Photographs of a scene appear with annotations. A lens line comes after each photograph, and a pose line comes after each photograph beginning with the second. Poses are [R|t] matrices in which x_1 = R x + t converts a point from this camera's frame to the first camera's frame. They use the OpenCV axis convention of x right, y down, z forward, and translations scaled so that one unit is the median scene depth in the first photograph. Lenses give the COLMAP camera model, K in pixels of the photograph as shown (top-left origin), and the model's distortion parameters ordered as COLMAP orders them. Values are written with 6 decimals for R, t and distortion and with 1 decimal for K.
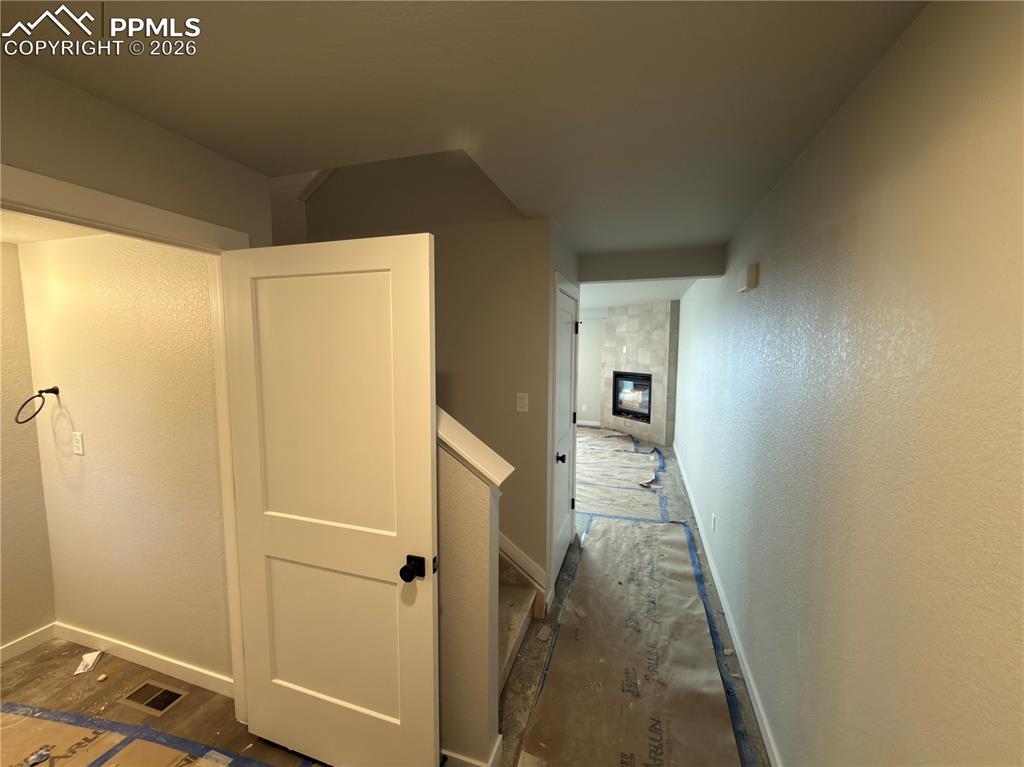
lens RADIAL K [[405.7, 0, 517.7], [0, 405.7, 385.4], [0, 0, 1]] dist [0.000027, 0.000280]
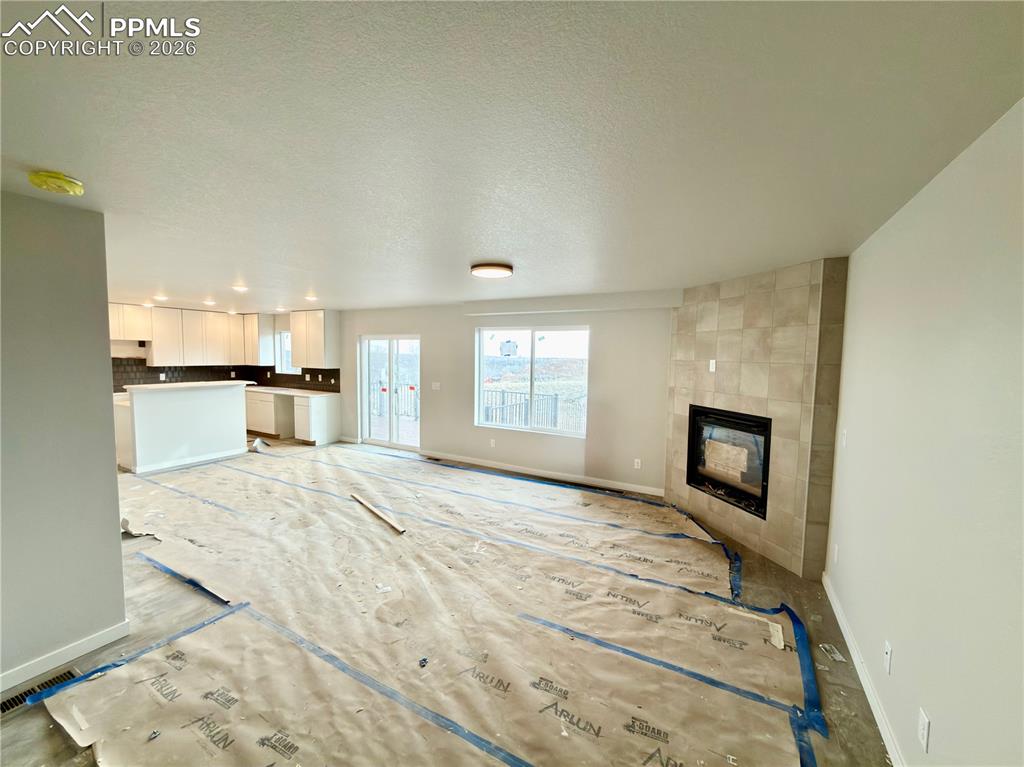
lens RADIAL K [[405.7, 0, 517.5], [0, 405.7, 384.0], [0, 0, 1]] dist [0.000027, 0.000280]
pose [[0.979988, 0.028142, -0.197059, 0.121247], [-0.033714, 0.999119, -0.024977, -0.043284], [0.196183, 0.031120, 0.980073, 0.439661]]
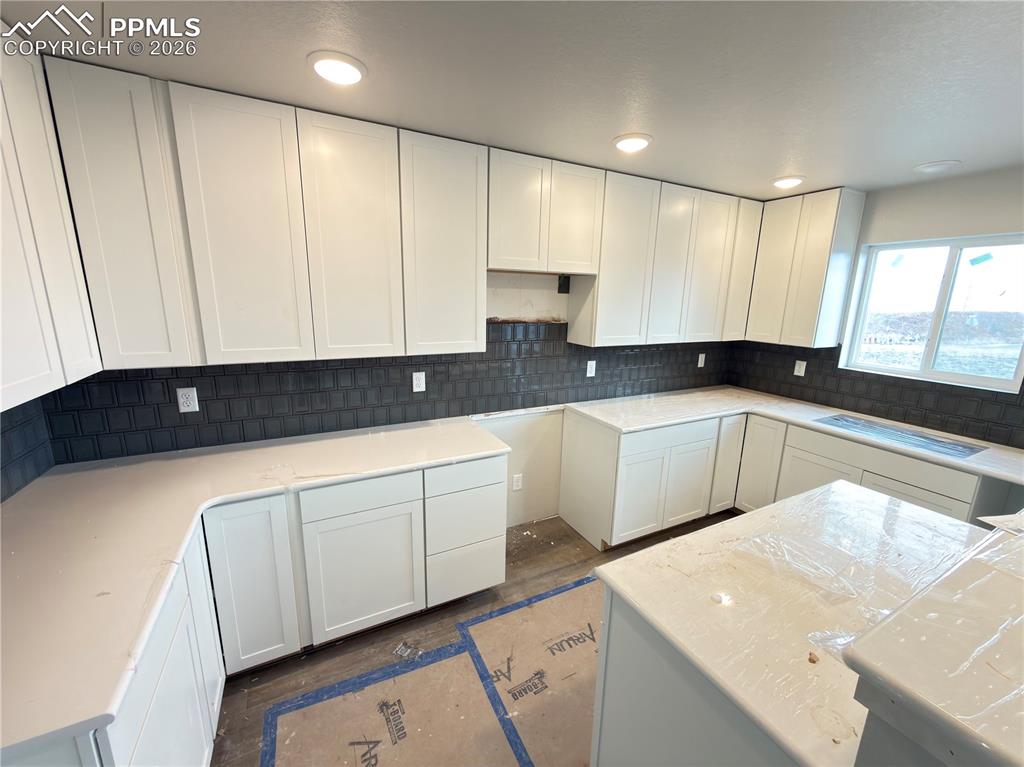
lens RADIAL K [[405.7, 0, 511.3], [0, 405.7, 385.1], [0, 0, 1]] dist [0.000027, 0.000280]
pose [[0.693089, 0.170573, -0.700380, -0.699921], [-0.093980, 0.984690, 0.146813, -0.091442], [0.714700, -0.035933, 0.698508, 0.910112]]
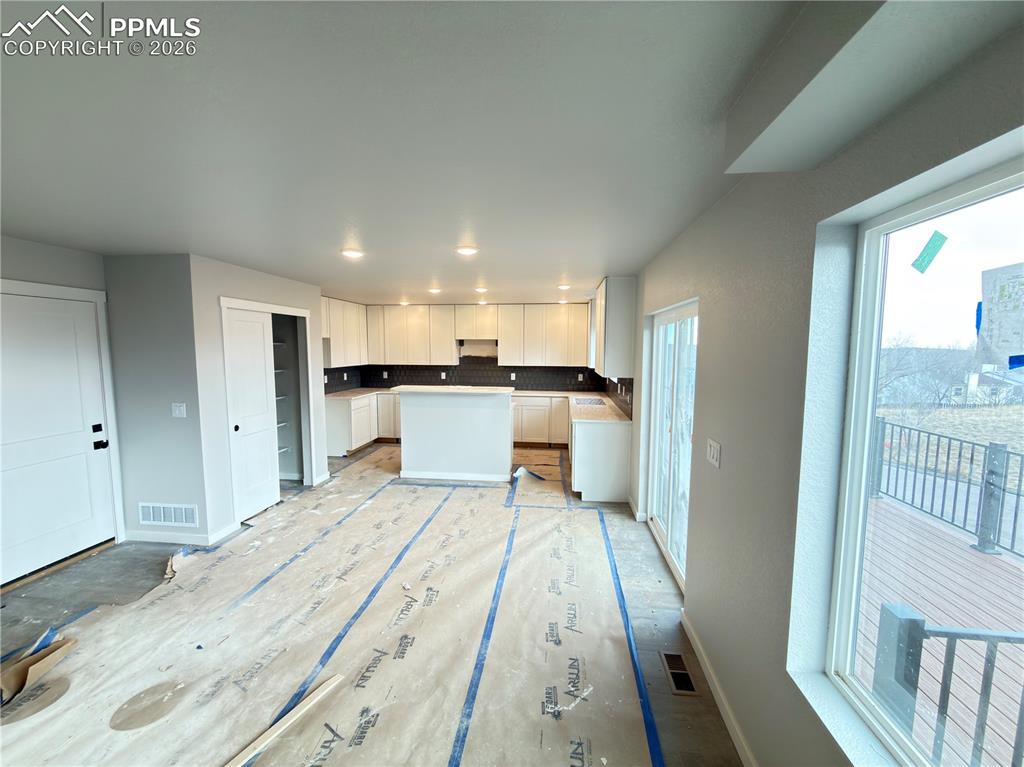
lens RADIAL K [[405.7, 0, 516.6], [0, 405.7, 383.5], [0, 0, 1]] dist [0.000027, 0.000280]
pose [[0.191585, 0.086651, -0.977643, 0.021870], [-0.104155, 0.992265, 0.067536, -0.105565], [0.975934, 0.088887, 0.199129, 1.060758]]
